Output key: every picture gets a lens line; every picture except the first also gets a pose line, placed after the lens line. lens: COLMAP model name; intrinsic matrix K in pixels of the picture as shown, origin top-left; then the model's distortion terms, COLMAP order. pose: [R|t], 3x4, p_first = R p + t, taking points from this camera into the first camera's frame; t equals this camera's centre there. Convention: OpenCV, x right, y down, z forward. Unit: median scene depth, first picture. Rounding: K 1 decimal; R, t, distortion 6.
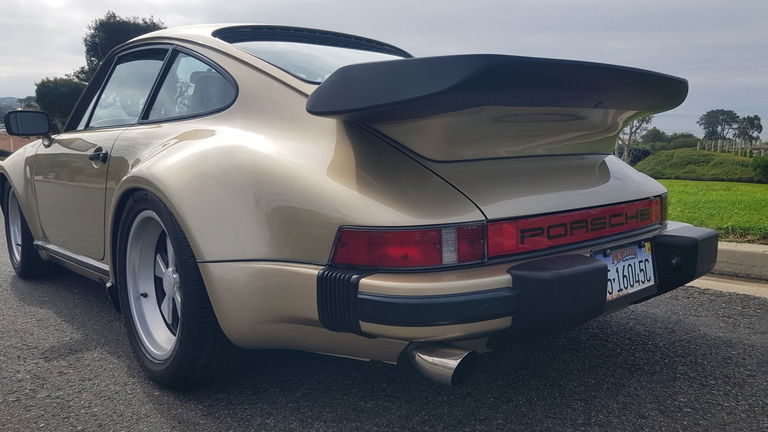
lens RADIAL K [[611.3, 0, 387.7], [0, 611.3, 217.9], [0, 0, 1]] dist [0.033118, -0.066095]
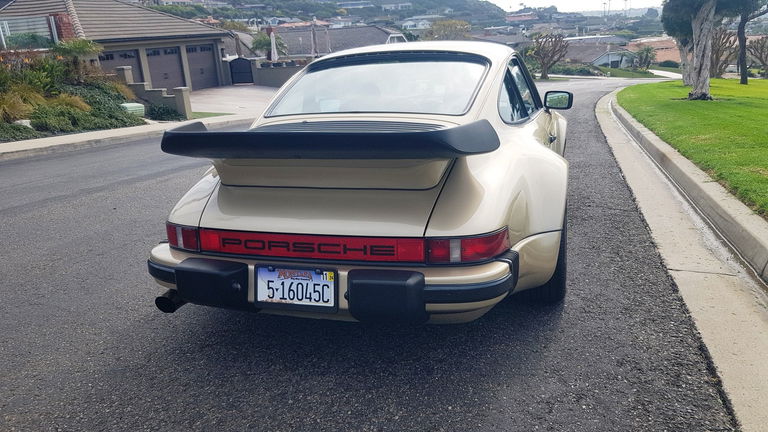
lens RADIAL K [[611.3, 0, 399.1], [0, 611.3, 218.1], [0, 0, 1]] dist [0.033118, -0.066095]
pose [[0.547564, 0.201670, -0.812098, 1.575257], [-0.075148, 0.978452, 0.192312, -0.332840], [0.833382, -0.044275, 0.550921, 0.479158]]
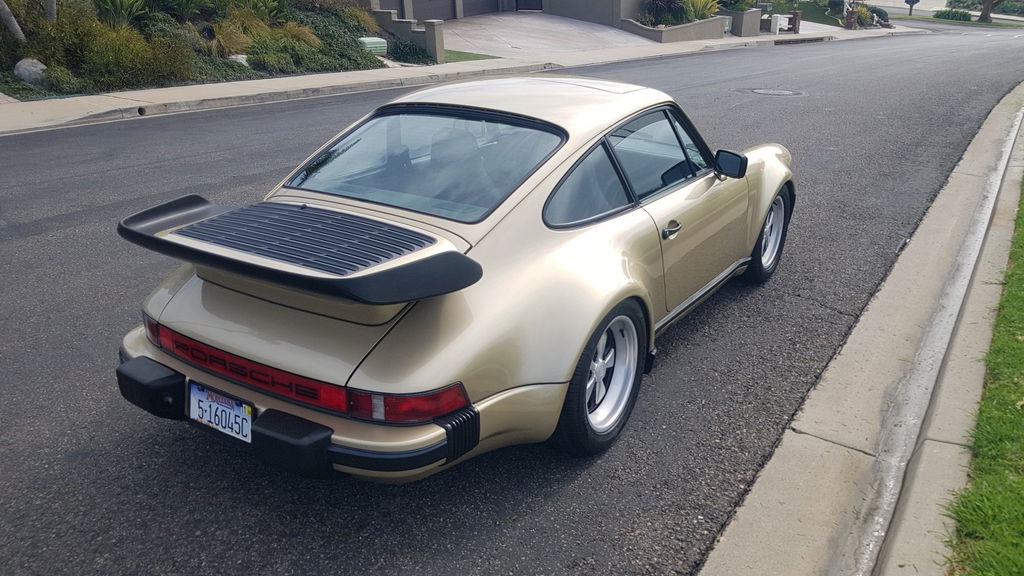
lens RADIAL K [[815.0, 0, 544.6], [0, 815.0, 289.8], [0, 0, 1]] dist [0.033118, -0.066095]
pose [[0.298911, 0.367562, -0.880654, 1.934160], [-0.133192, 0.929881, 0.342900, -0.784338], [0.944940, 0.014799, 0.326908, 1.093626]]
